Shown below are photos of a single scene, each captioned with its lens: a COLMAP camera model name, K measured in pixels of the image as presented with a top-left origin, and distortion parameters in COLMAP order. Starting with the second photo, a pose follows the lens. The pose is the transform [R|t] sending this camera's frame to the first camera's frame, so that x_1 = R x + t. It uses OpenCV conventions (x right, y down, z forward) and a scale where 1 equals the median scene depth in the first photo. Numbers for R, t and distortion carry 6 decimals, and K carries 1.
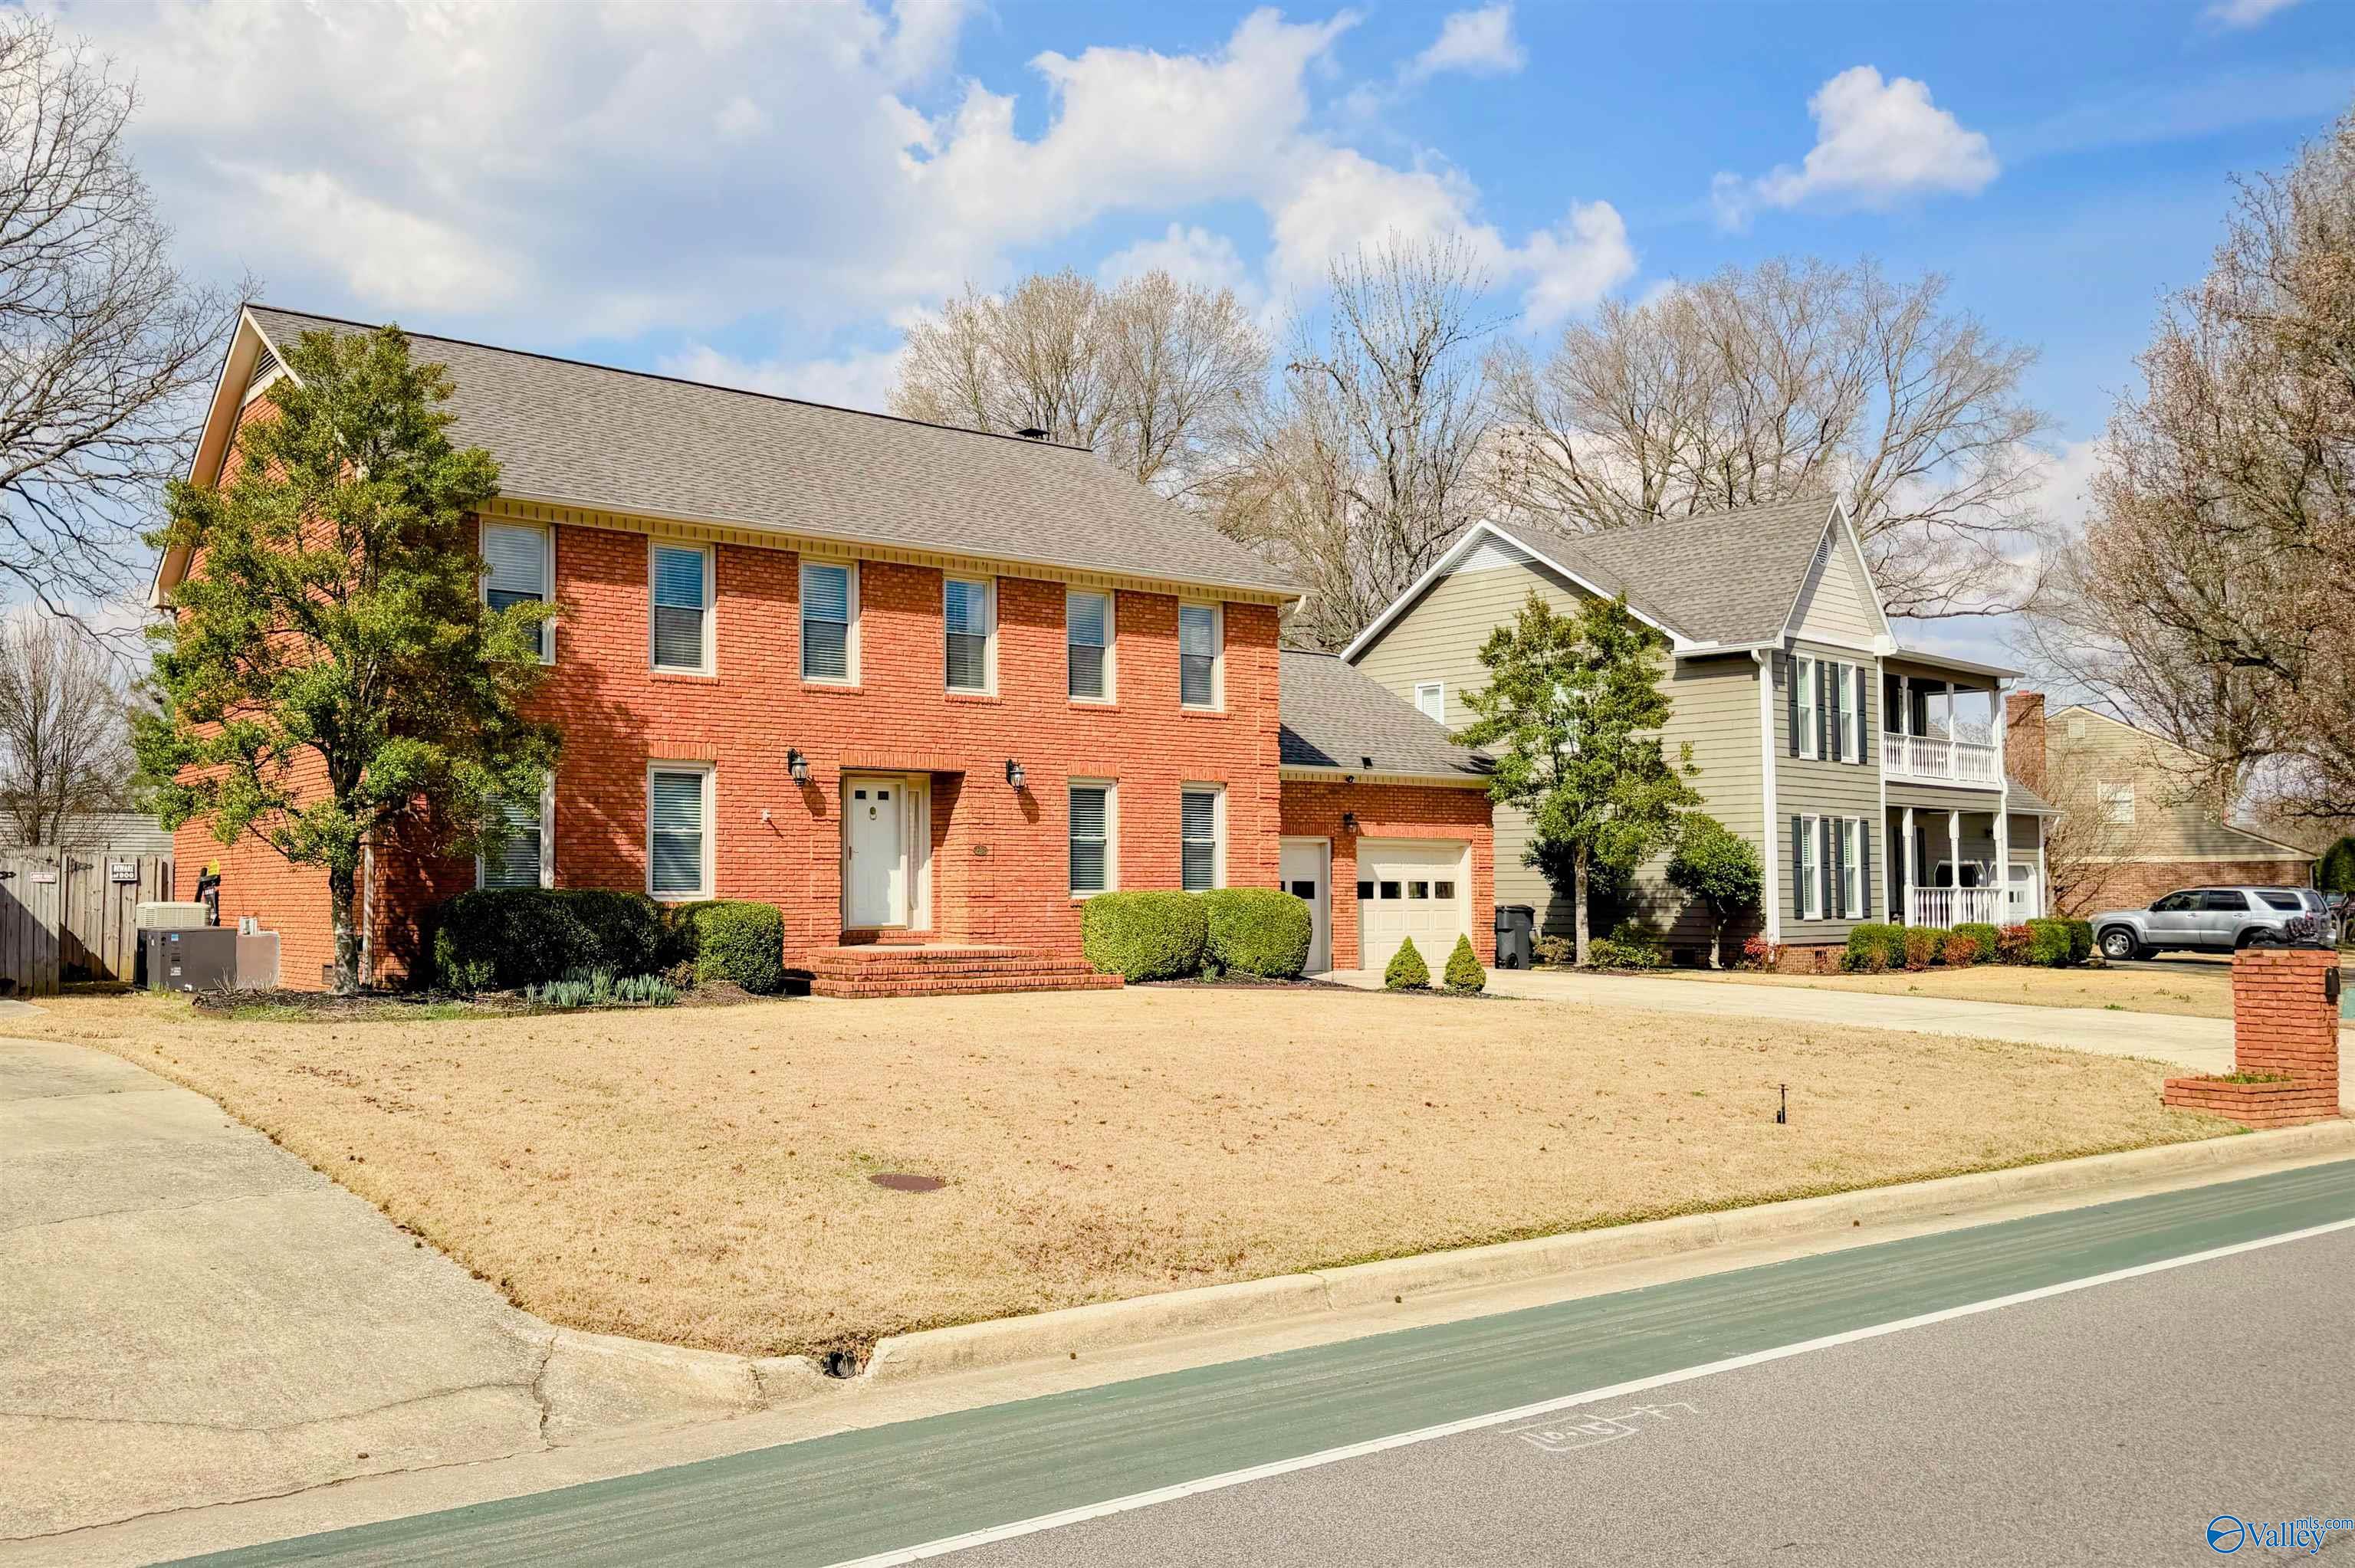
lens RADIAL K [[1707.9, 0, 1177.5], [0, 1707.9, 784.0], [0, 0, 1]] dist [-0.001395, -0.002294]
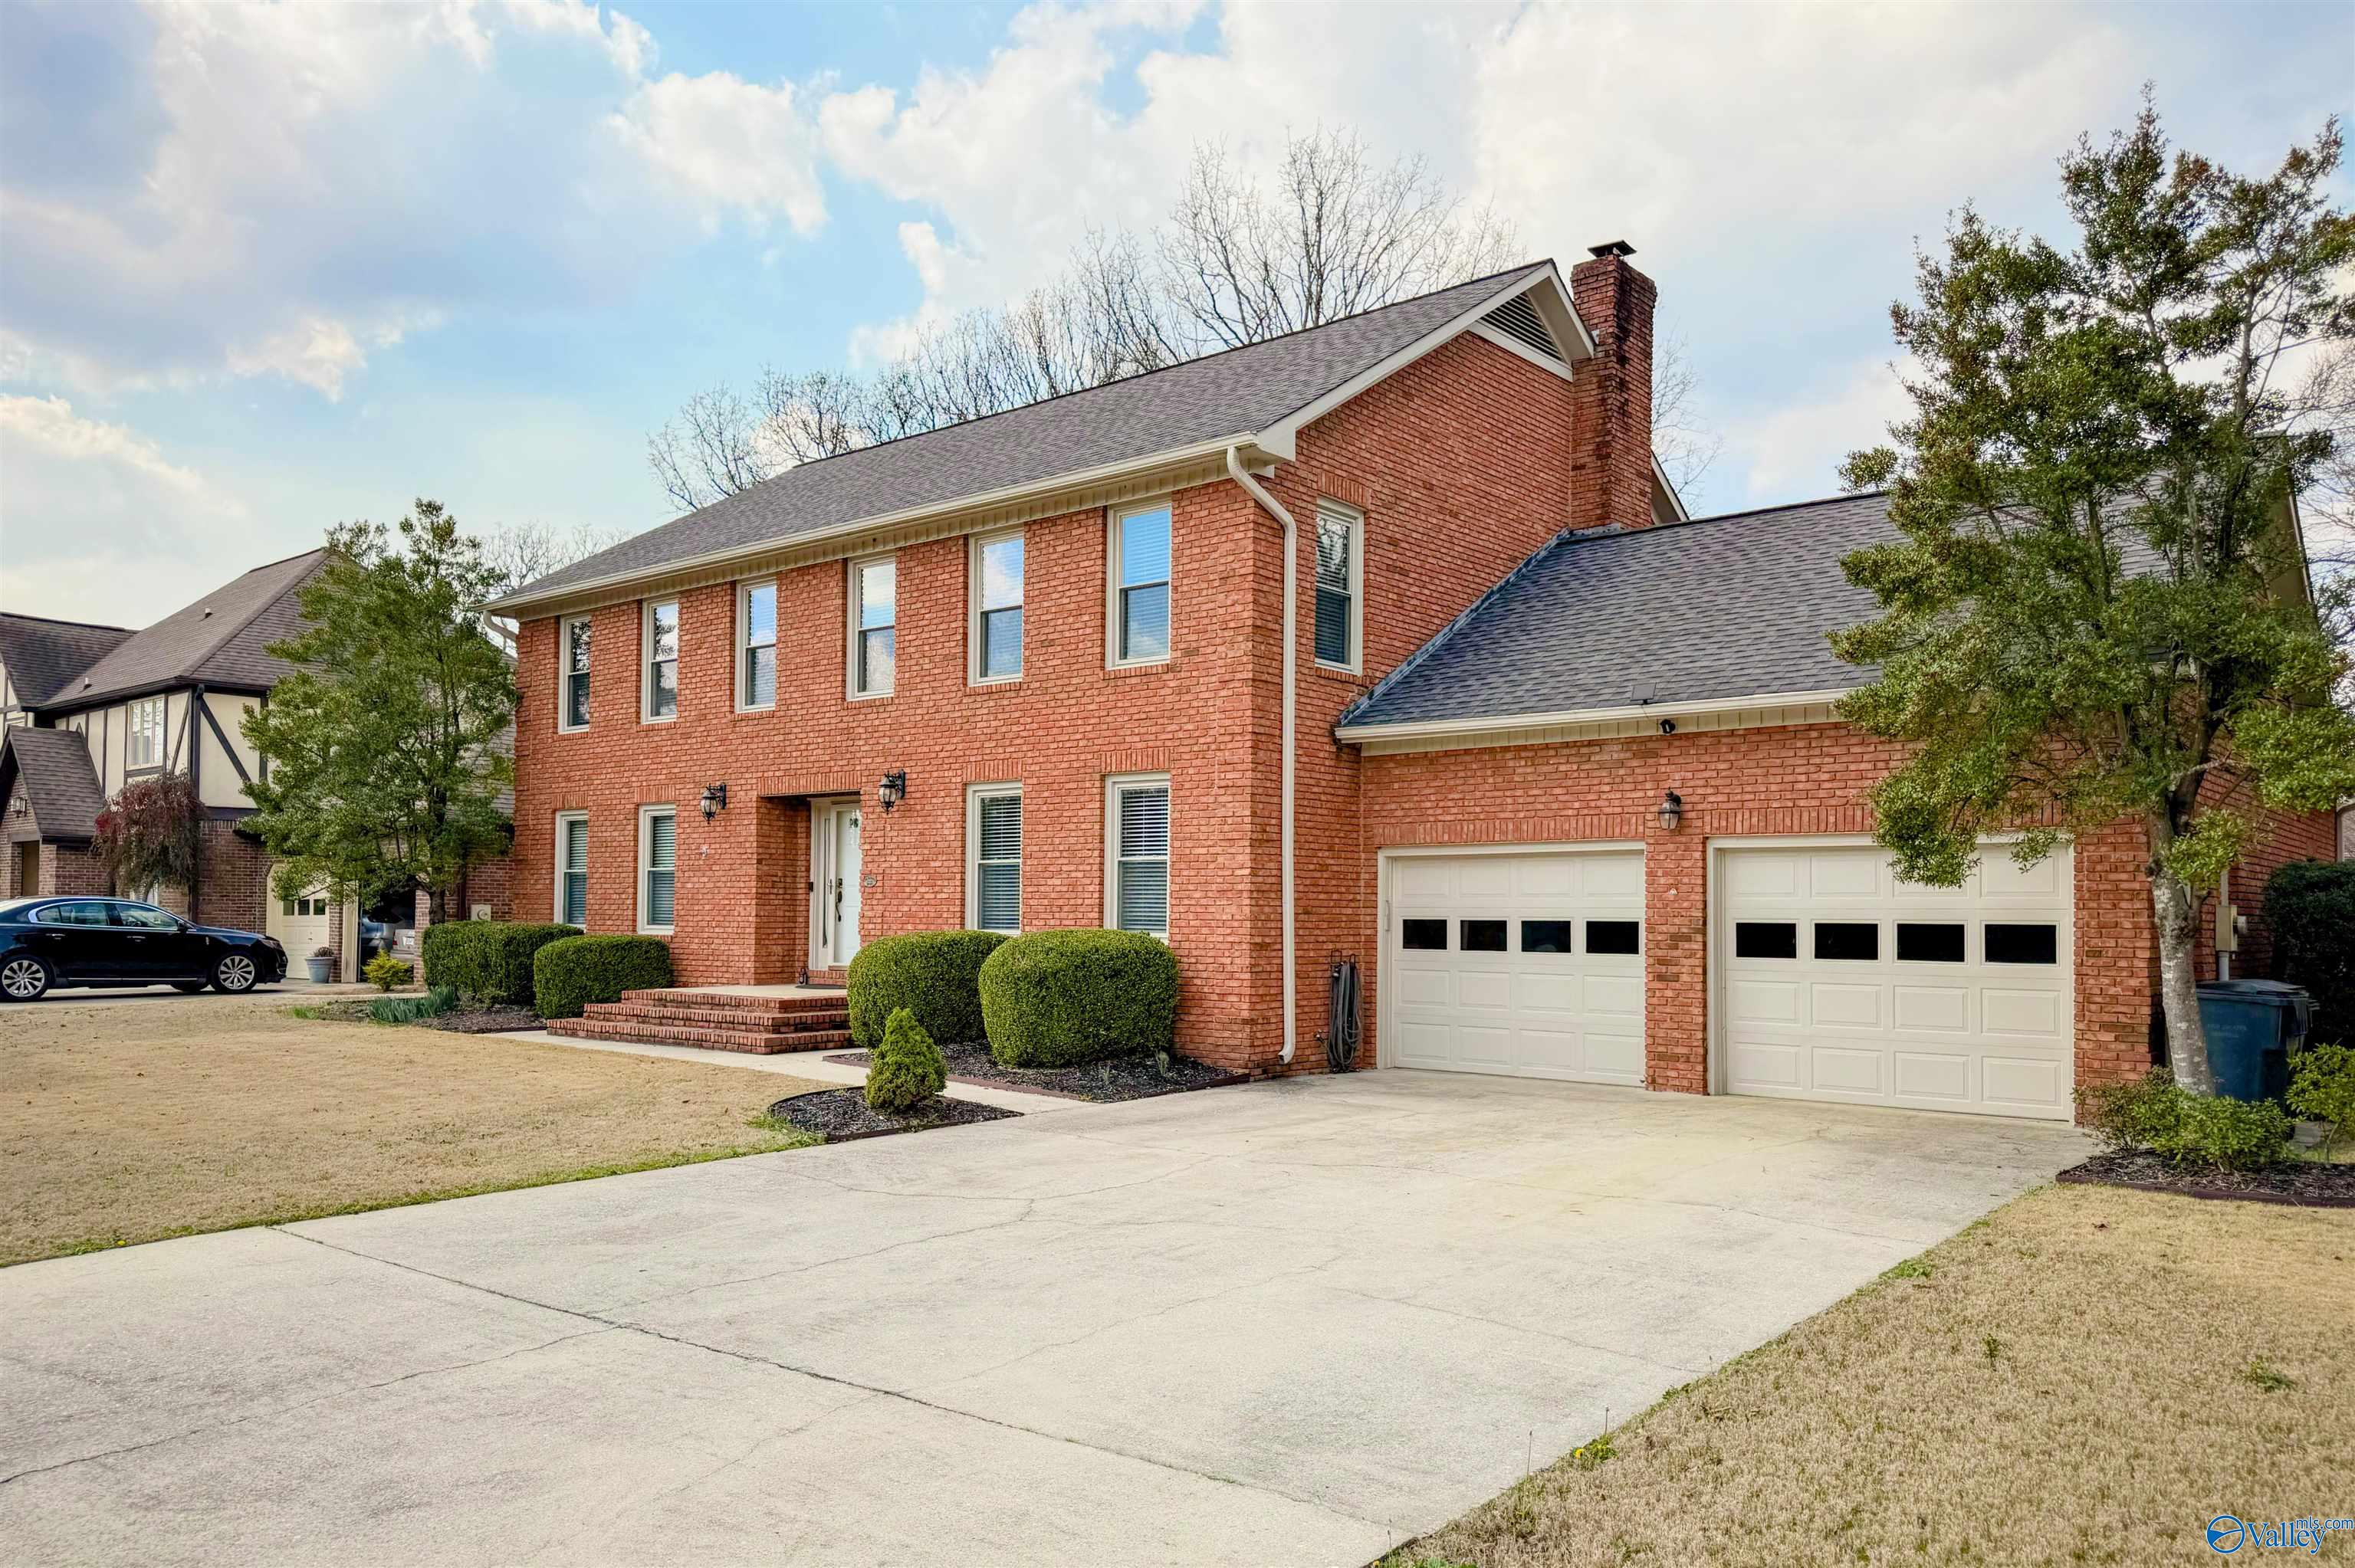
lens RADIAL K [[1619.4, 0, 1275.1], [0, 1619.4, 868.5], [0, 0, 1]] dist [0.008266, -0.034894]
pose [[0.279189, -0.021643, -0.959992, 0.706745], [0.053390, 0.998549, -0.006985, 0.048626], [0.958751, -0.049304, 0.279939, 0.964928]]
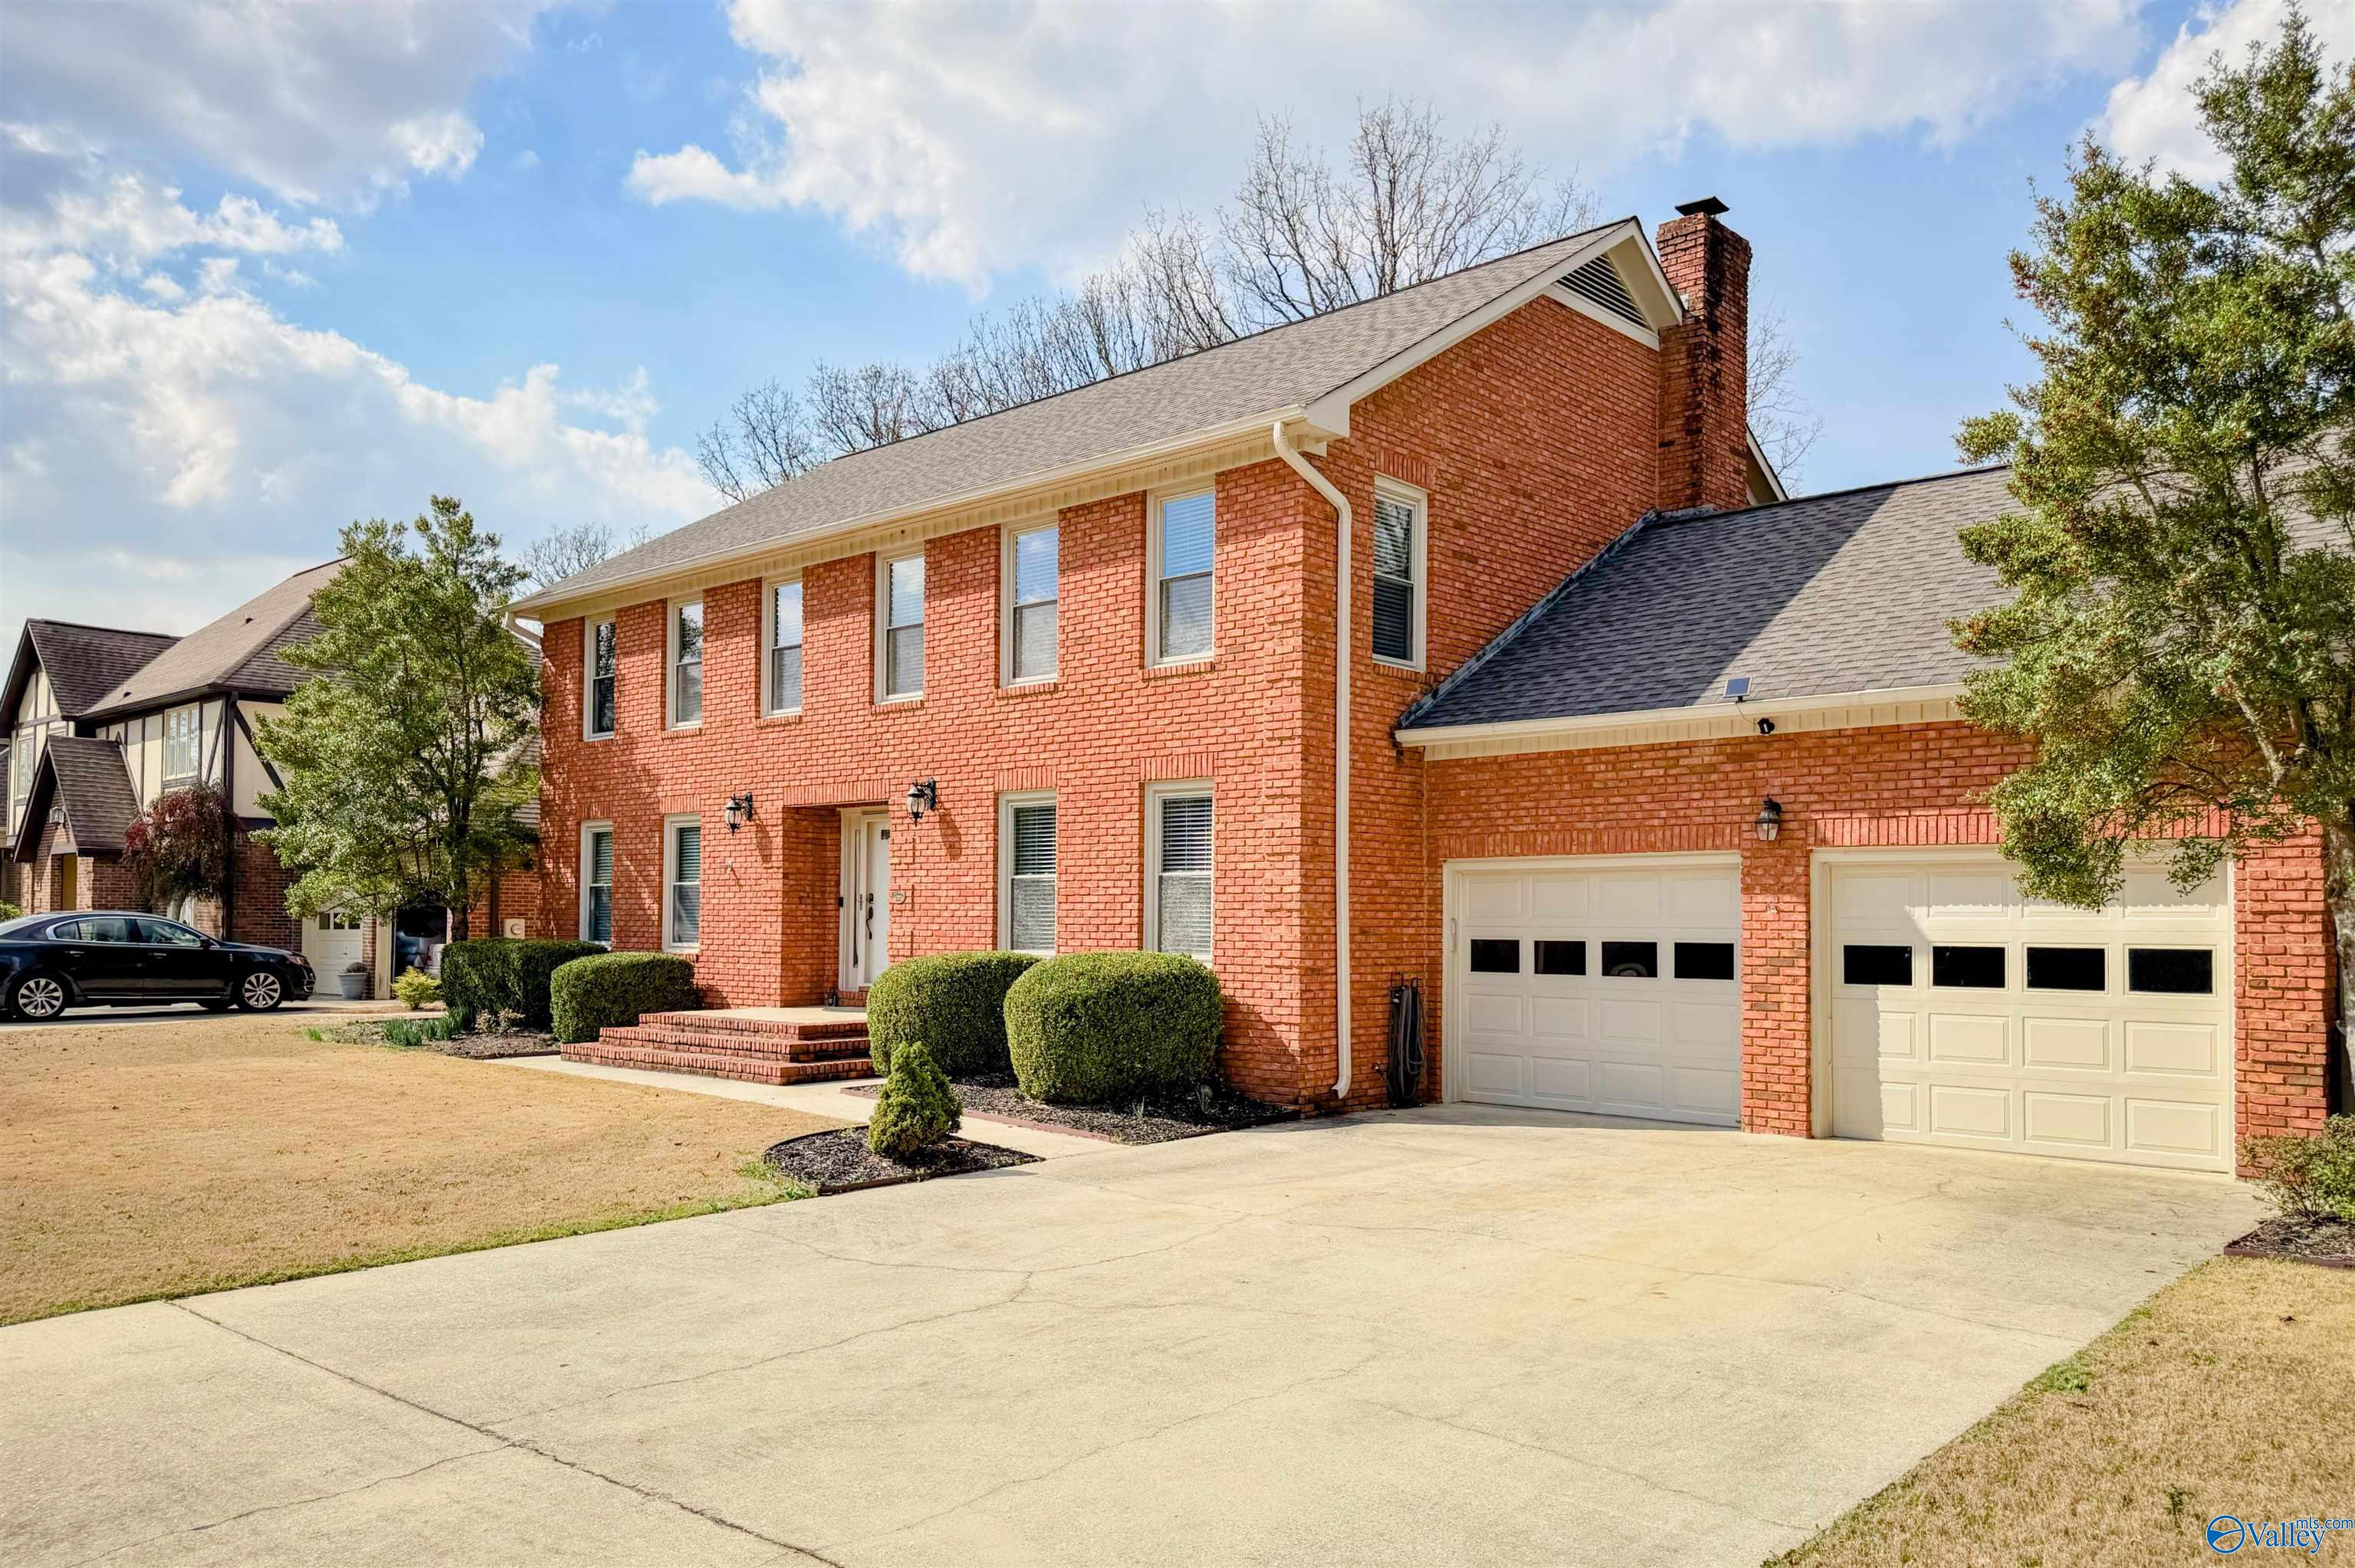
lens RADIAL K [[1670.4, 0, 1261.3], [0, 1670.4, 873.0], [0, 0, 1]] dist [-0.011618, -0.007616]
pose [[0.225323, -0.022497, -0.974024, 0.670205], [0.054483, 0.998460, -0.010457, 0.044572], [0.972760, -0.050712, 0.226201, 0.985962]]
